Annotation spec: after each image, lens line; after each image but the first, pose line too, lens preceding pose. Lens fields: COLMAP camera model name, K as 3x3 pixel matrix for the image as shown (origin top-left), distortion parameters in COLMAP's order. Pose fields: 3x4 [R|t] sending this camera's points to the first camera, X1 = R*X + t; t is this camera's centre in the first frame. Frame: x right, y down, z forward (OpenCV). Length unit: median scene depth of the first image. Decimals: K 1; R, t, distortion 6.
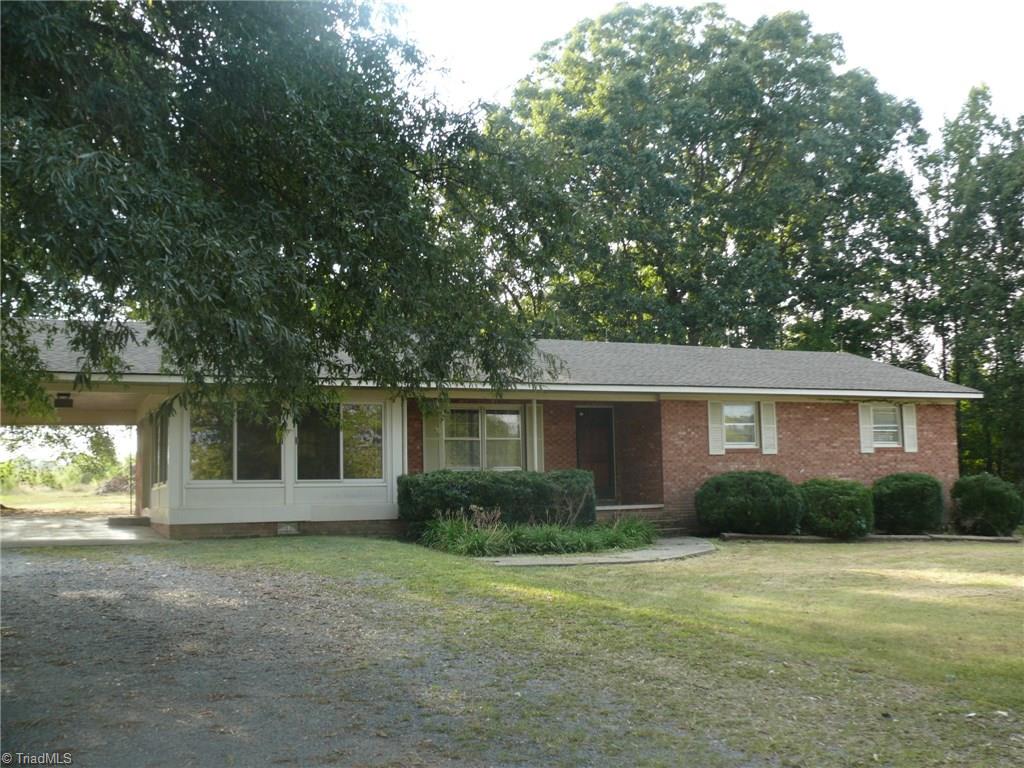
lens RADIAL K [[1090.7, 0, 563.8], [0, 1090.7, 381.2], [0, 0, 1]] dist [-0.194067, 0.251954]
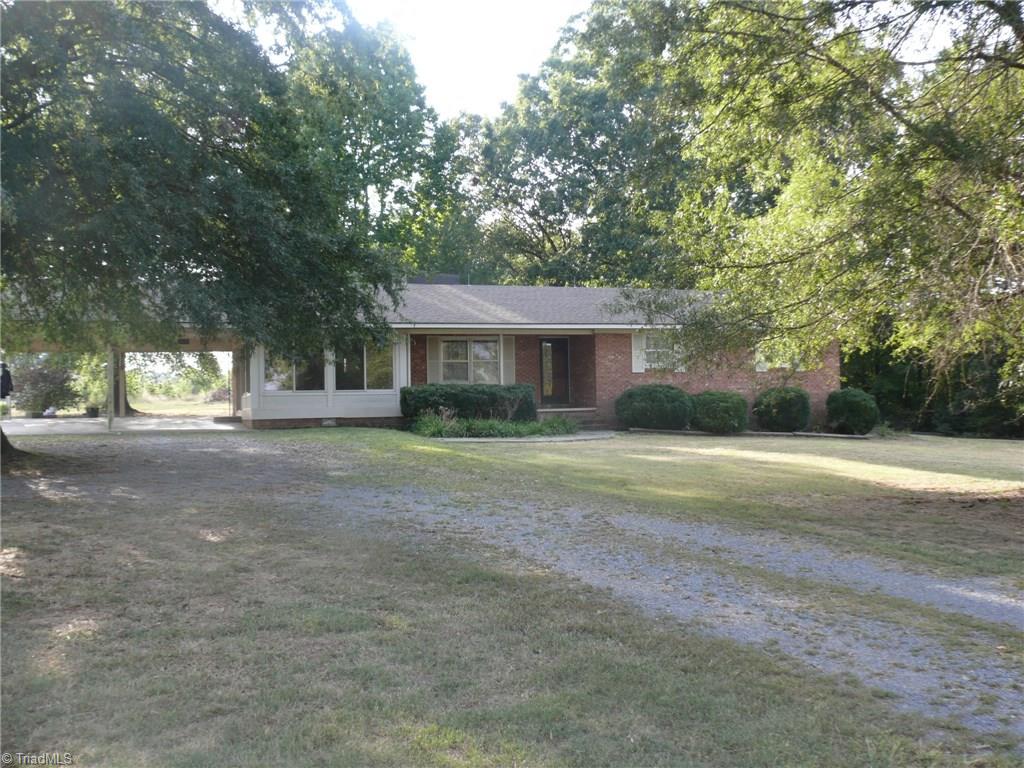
lens RADIAL K [[1090.7, 0, 563.8], [0, 1090.7, 381.2], [0, 0, 1]] dist [-0.194067, 0.251954]
pose [[0.995987, 0.002557, -0.089460, 0.173952], [0.004823, 0.996606, 0.082178, -0.036923], [0.089367, -0.082279, 0.992594, -0.398469]]
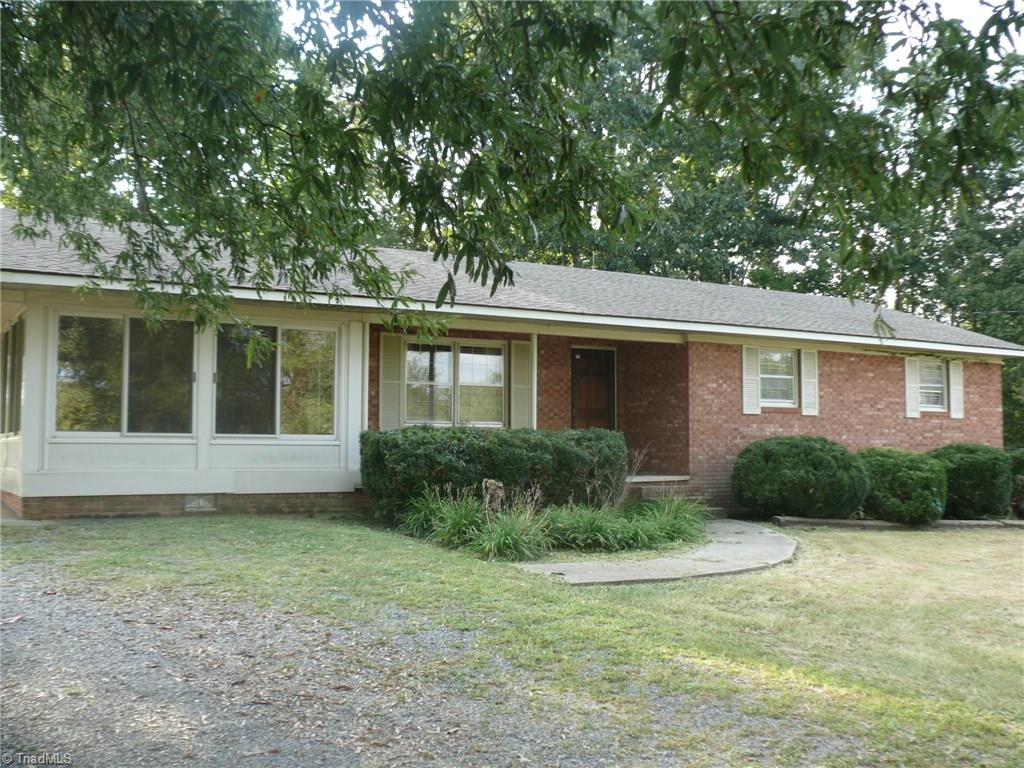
lens RADIAL K [[1090.7, 0, 563.8], [0, 1090.7, 381.2], [0, 0, 1]] dist [-0.194067, 0.251954]
pose [[0.992086, 0.032592, 0.121259, -0.091327], [-0.037668, 0.998497, 0.039808, 0.017967], [-0.119780, -0.044060, 0.991822, 0.241592]]
